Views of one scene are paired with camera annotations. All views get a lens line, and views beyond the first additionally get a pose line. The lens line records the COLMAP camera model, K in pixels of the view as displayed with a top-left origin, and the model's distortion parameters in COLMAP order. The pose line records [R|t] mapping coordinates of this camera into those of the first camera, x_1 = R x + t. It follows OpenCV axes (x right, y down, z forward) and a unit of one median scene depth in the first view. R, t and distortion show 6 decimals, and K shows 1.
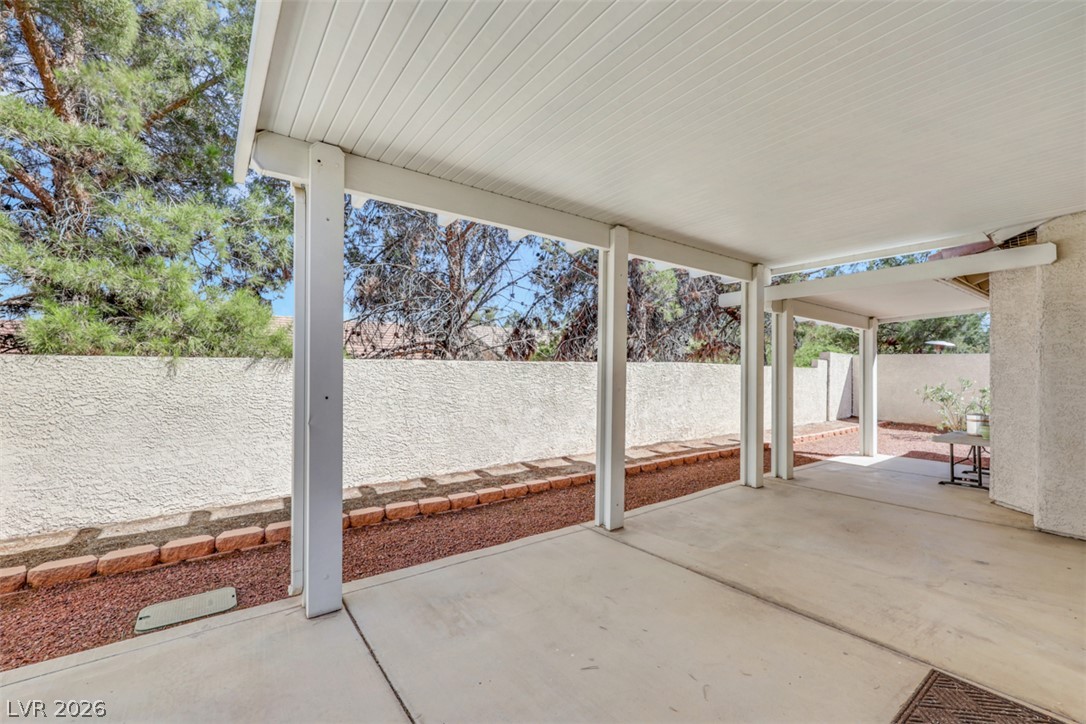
lens RADIAL K [[458.4, 0, 548.2], [0, 458.4, 366.1], [0, 0, 1]] dist [0.002141, -0.000274]
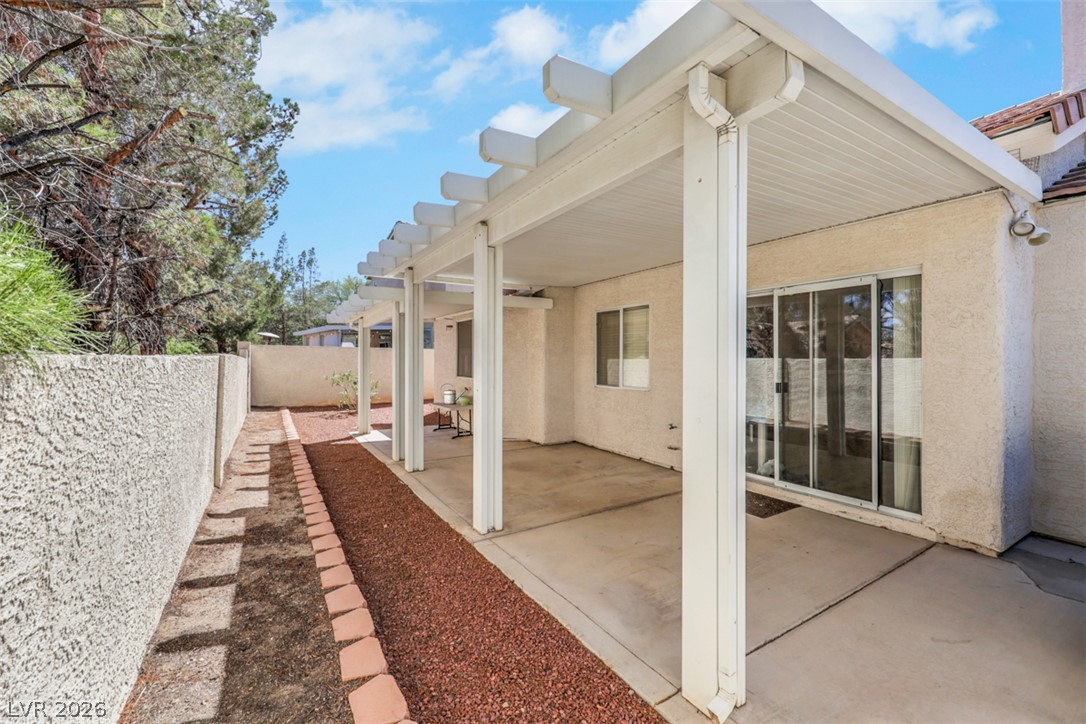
lens RADIAL K [[451.7, 0, 548.1], [0, 451.7, 357.3], [0, 0, 1]] dist [-0.001132, 0.000018]
pose [[0.090380, -0.005915, 0.995890, -0.822171], [-0.005915, 0.999962, 0.006476, -0.026716], [-0.995890, -0.006476, 0.090342, 0.791597]]
